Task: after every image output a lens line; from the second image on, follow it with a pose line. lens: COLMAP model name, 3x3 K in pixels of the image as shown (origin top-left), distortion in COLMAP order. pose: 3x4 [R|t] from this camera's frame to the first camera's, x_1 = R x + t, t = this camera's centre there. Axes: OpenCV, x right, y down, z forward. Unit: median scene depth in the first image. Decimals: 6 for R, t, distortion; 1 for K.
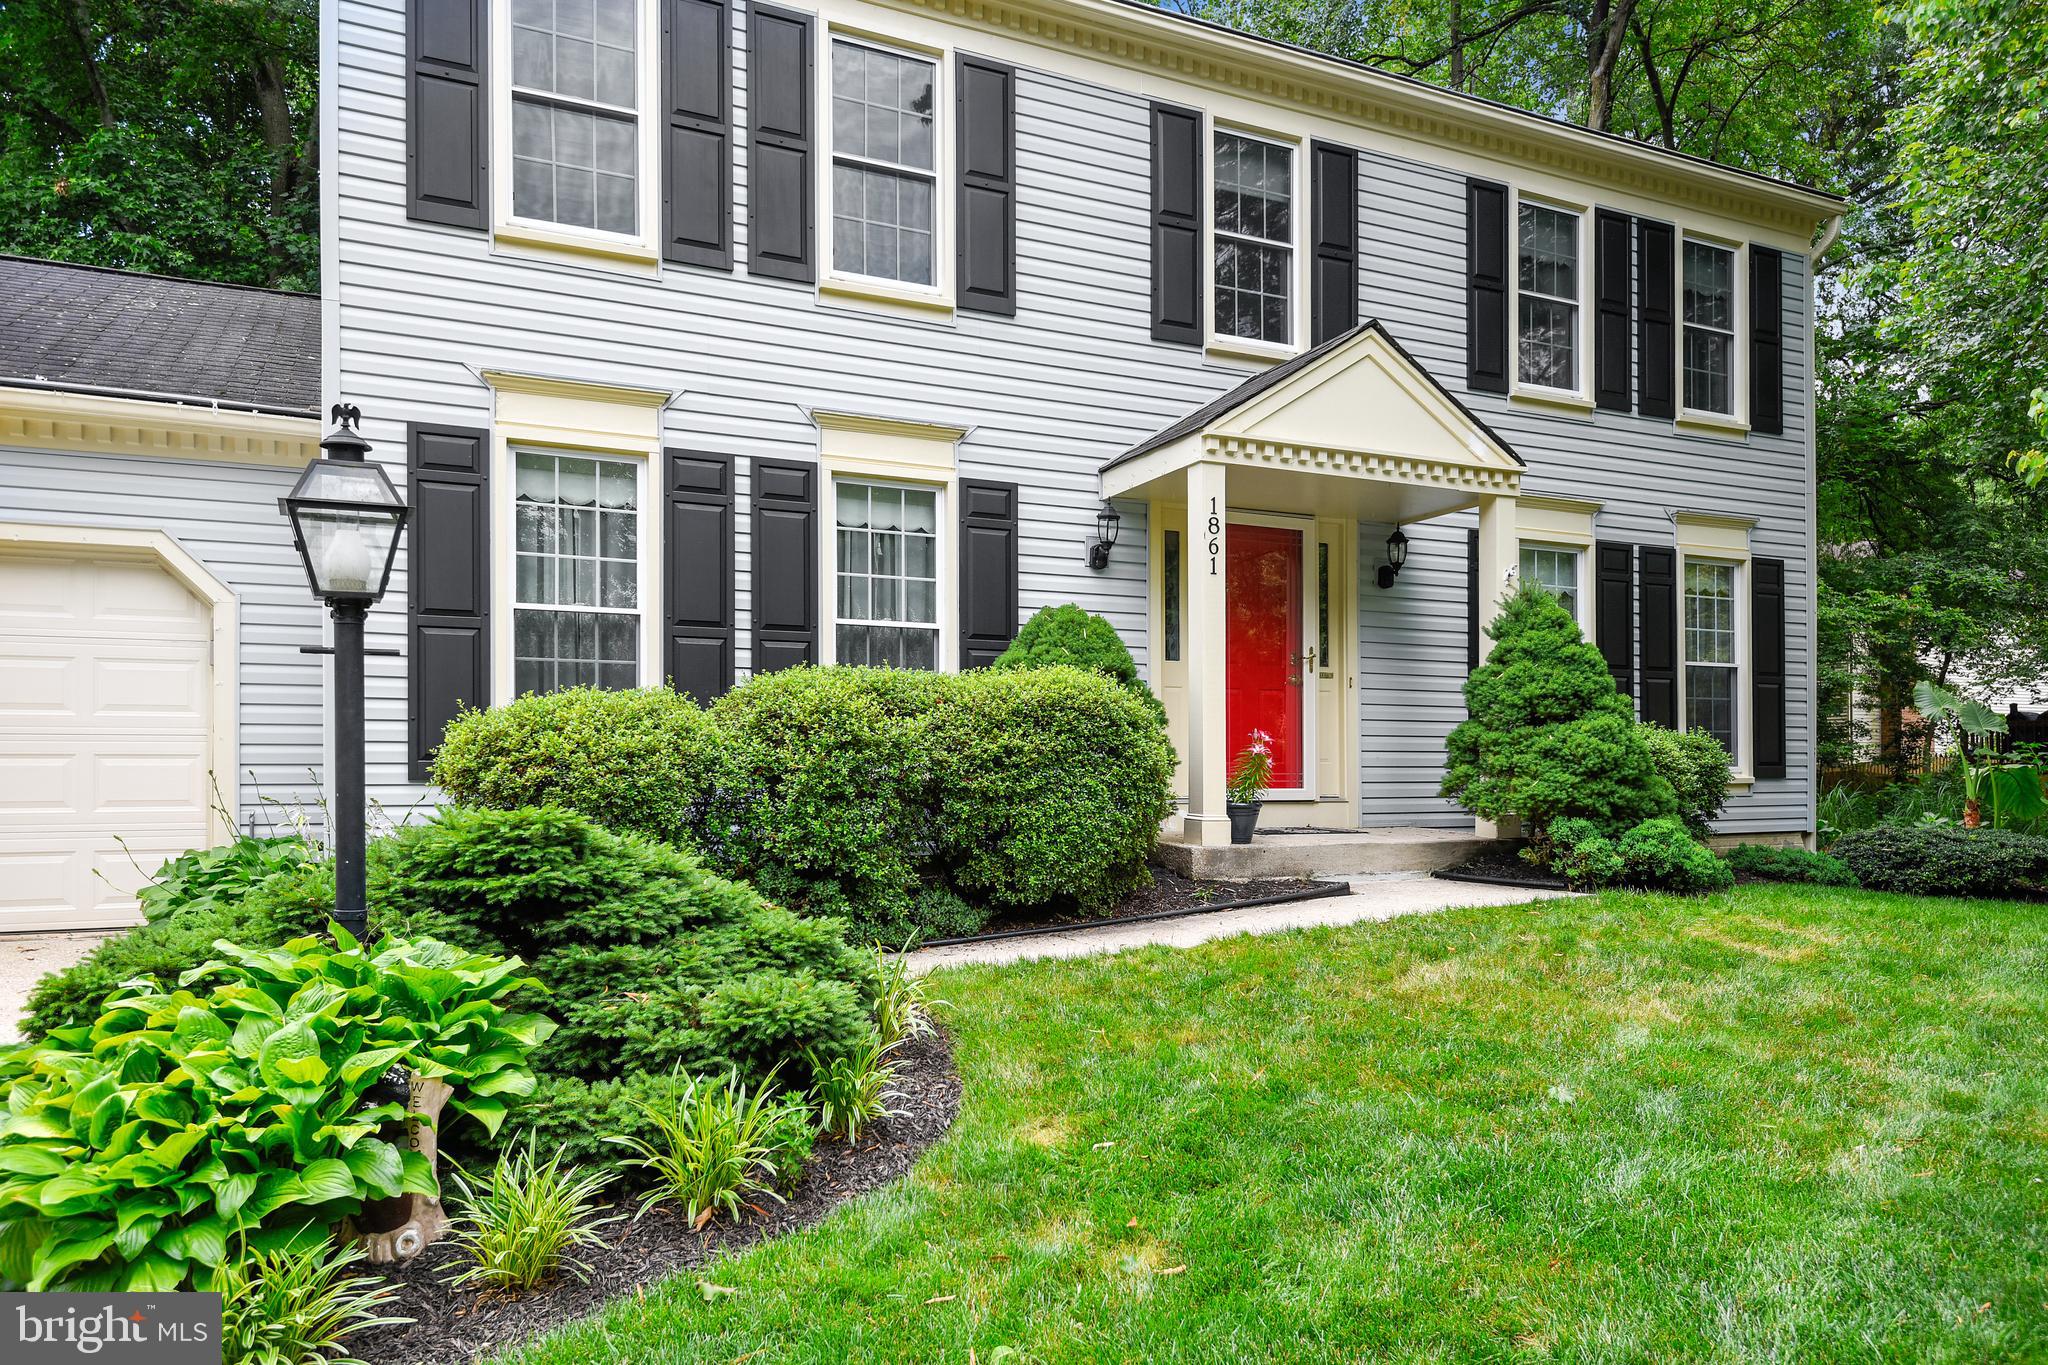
lens RADIAL K [[1361.6, 0, 1042.3], [0, 1361.6, 731.9], [0, 0, 1]] dist [0.005391, -0.006826]
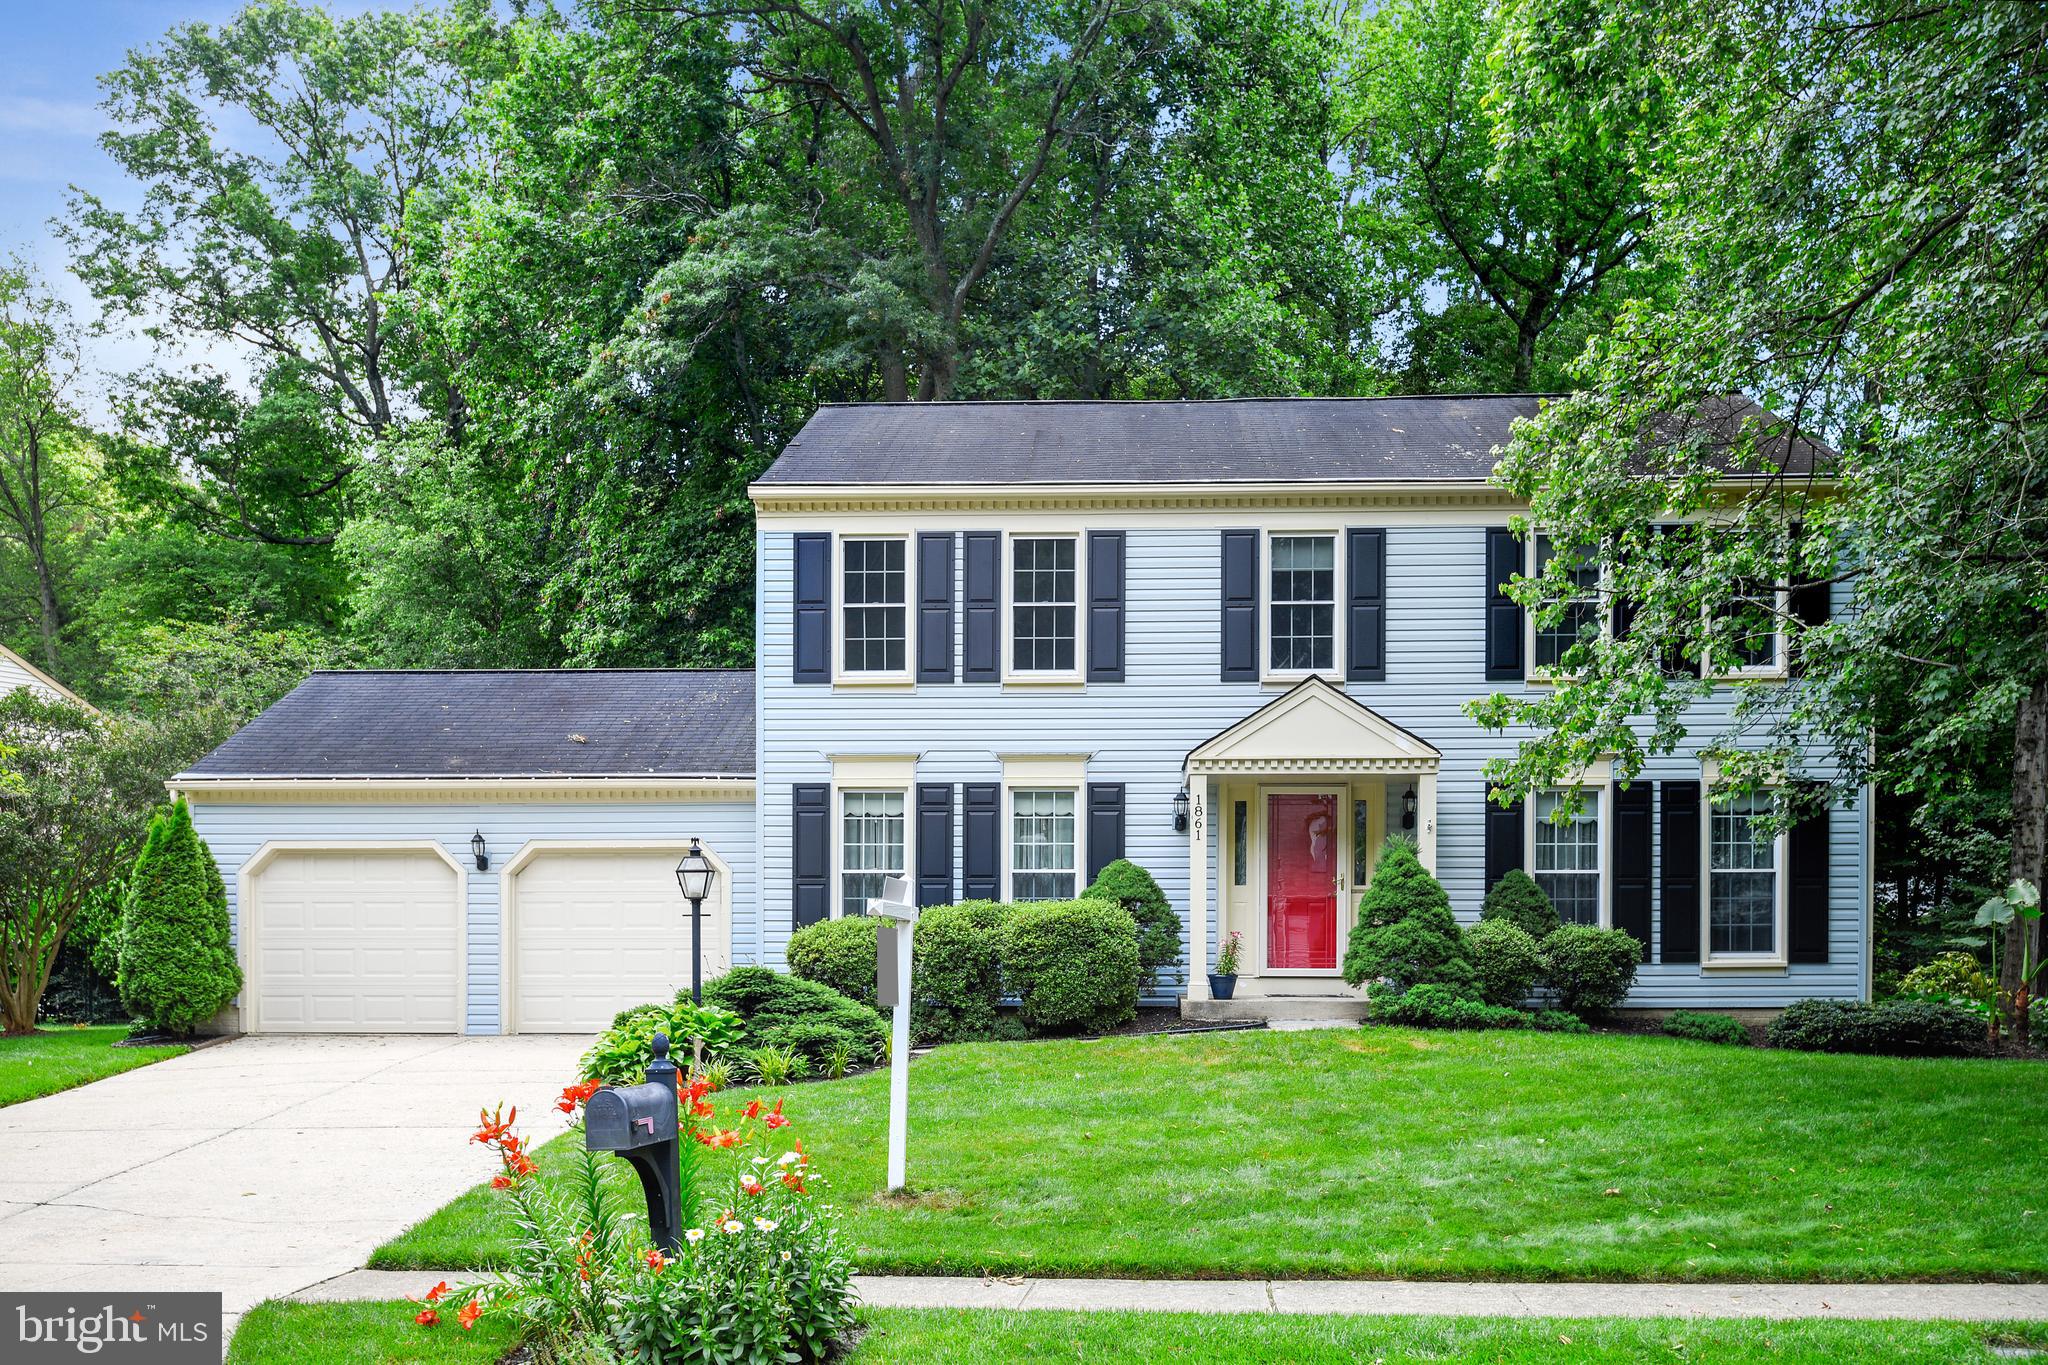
lens RADIAL K [[2025.6, 0, 1127.3], [0, 2025.6, 802.3], [0, 0, 1]] dist [-0.099955, 0.000000]
pose [[0.890282, -0.035553, -0.454020, 1.177916], [0.011456, 0.998381, -0.055715, -0.022608], [0.455266, 0.044400, 0.889248, -1.270046]]
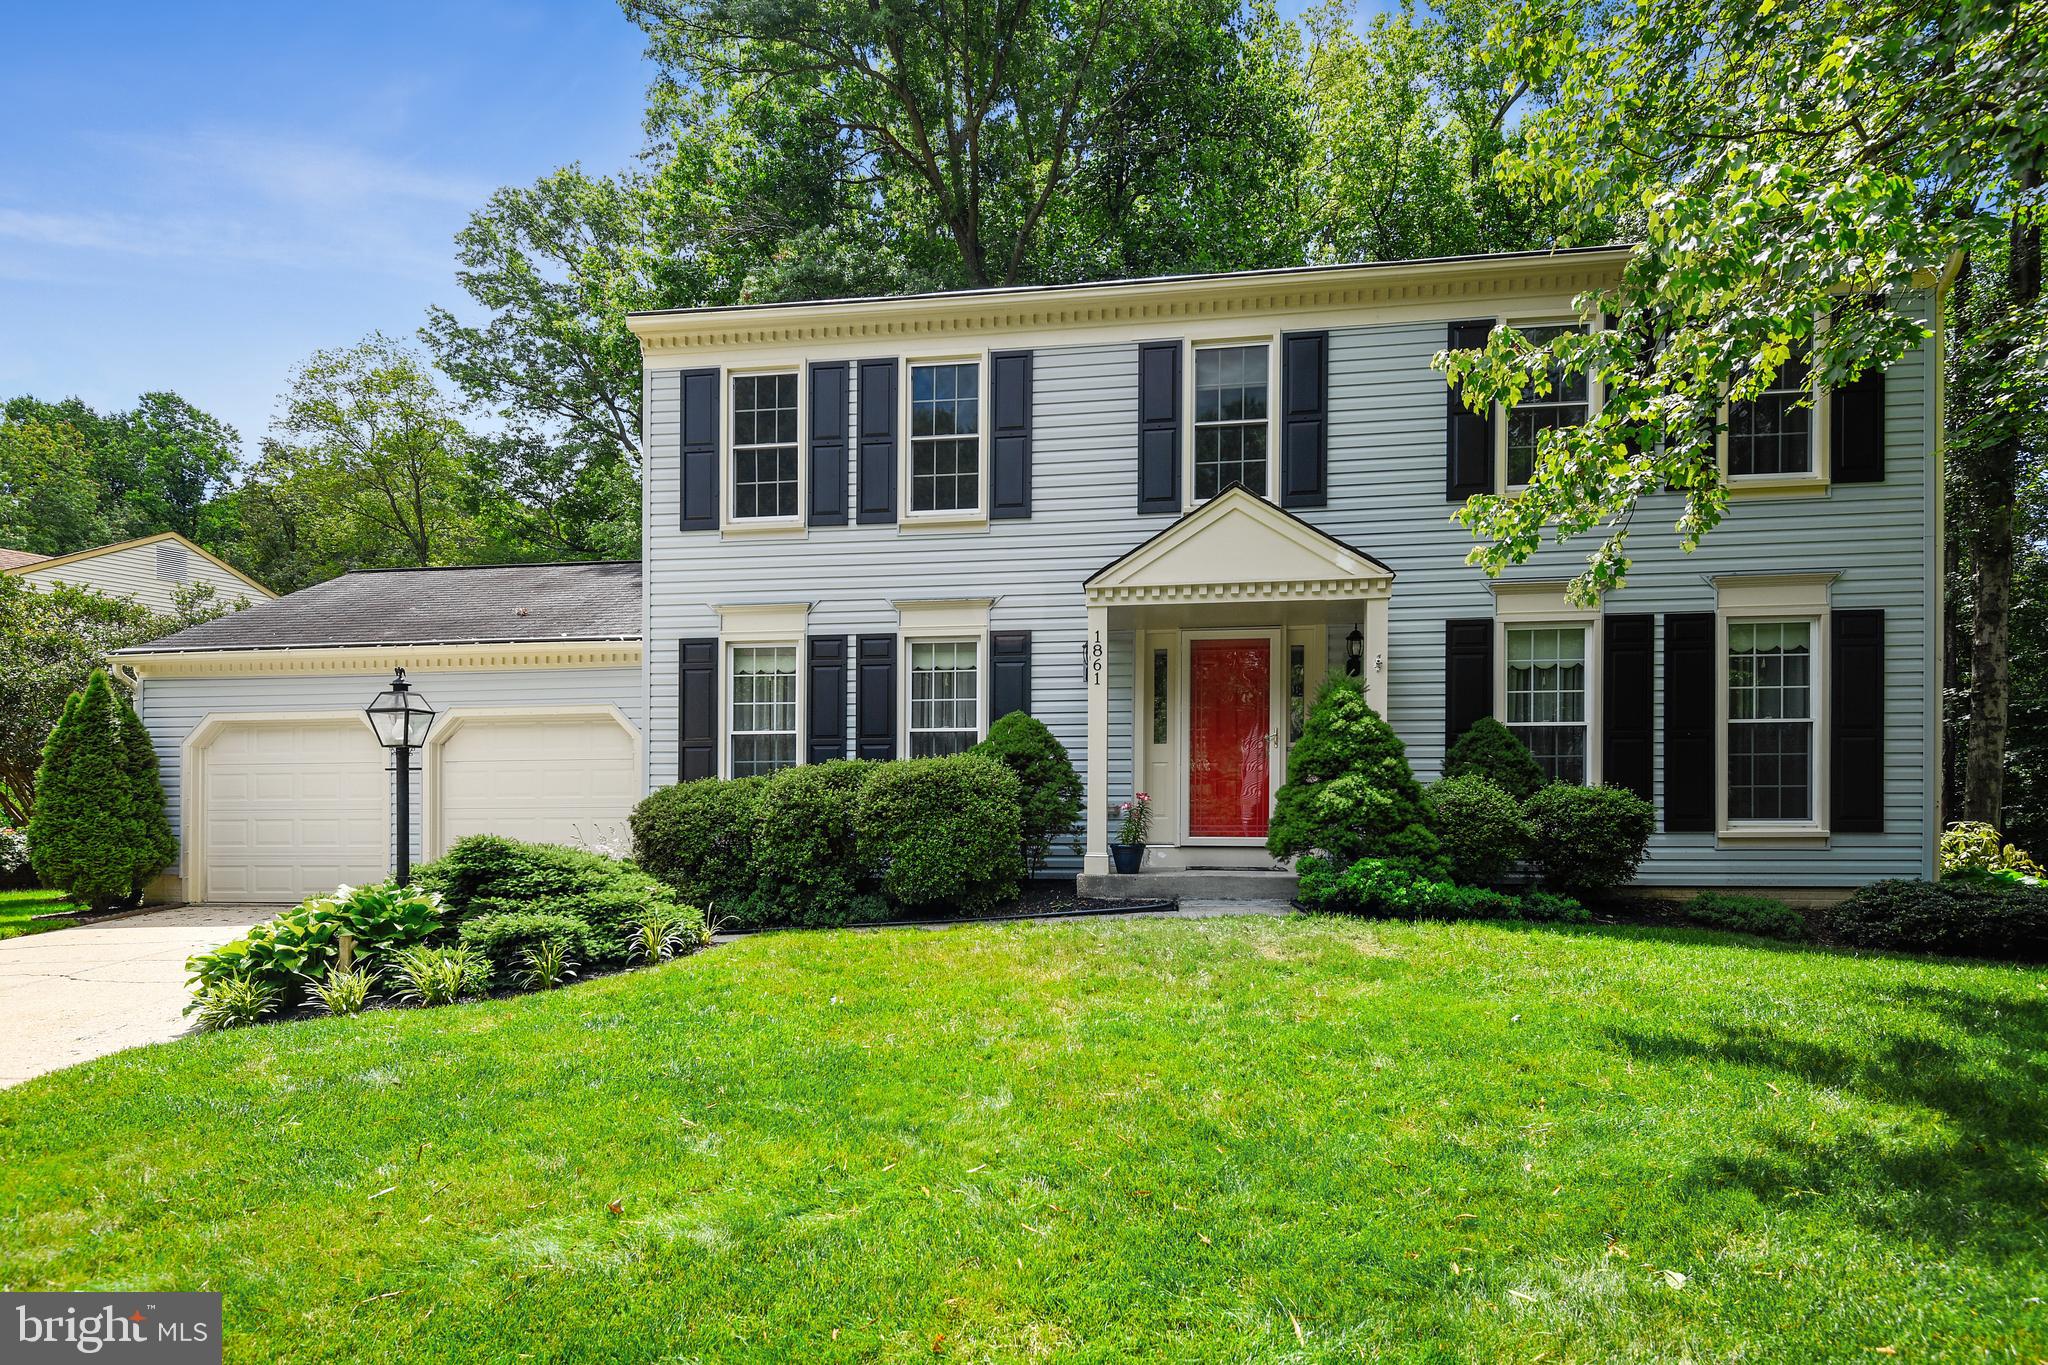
lens RADIAL K [[1120.5, 0, 1069.0], [0, 1120.5, 804.0], [0, 0, 1]] dist [0.001648, -0.001912]
pose [[0.832329, -0.013195, -0.554125, 0.741497], [0.014245, 0.999896, -0.002413, 0.011793], [0.554099, -0.005885, 0.832430, 0.001314]]
